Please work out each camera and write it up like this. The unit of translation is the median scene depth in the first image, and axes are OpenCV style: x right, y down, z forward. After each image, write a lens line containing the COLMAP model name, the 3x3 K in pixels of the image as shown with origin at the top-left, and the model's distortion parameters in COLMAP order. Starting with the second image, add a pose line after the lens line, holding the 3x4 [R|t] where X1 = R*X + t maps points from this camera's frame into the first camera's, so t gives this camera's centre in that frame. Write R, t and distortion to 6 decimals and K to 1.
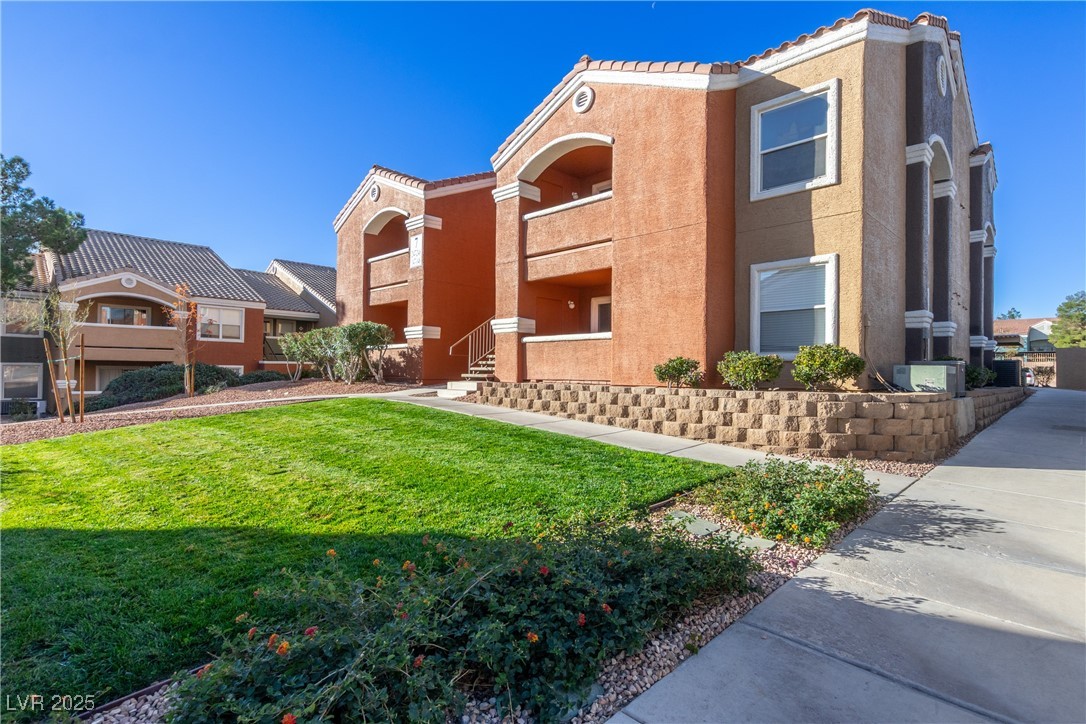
lens RADIAL K [[548.0, 0, 551.9], [0, 548.0, 369.4], [0, 0, 1]] dist [0.015613, -0.001099]
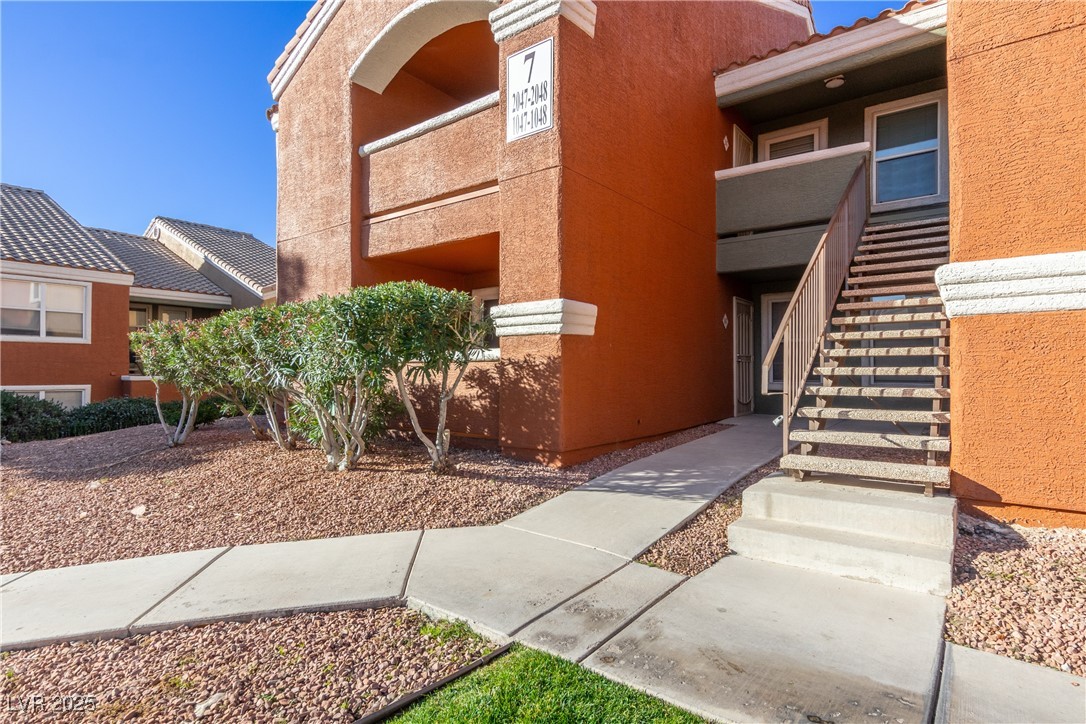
lens RADIAL K [[543.5, 0, 545.9], [0, 543.5, 375.9], [0, 0, 1]] dist [0.002053, -0.000179]
pose [[0.991484, -0.007929, 0.129985, -0.254746], [0.006105, 0.999877, 0.014428, -0.031358], [-0.130083, -0.013511, 0.991411, 0.576850]]
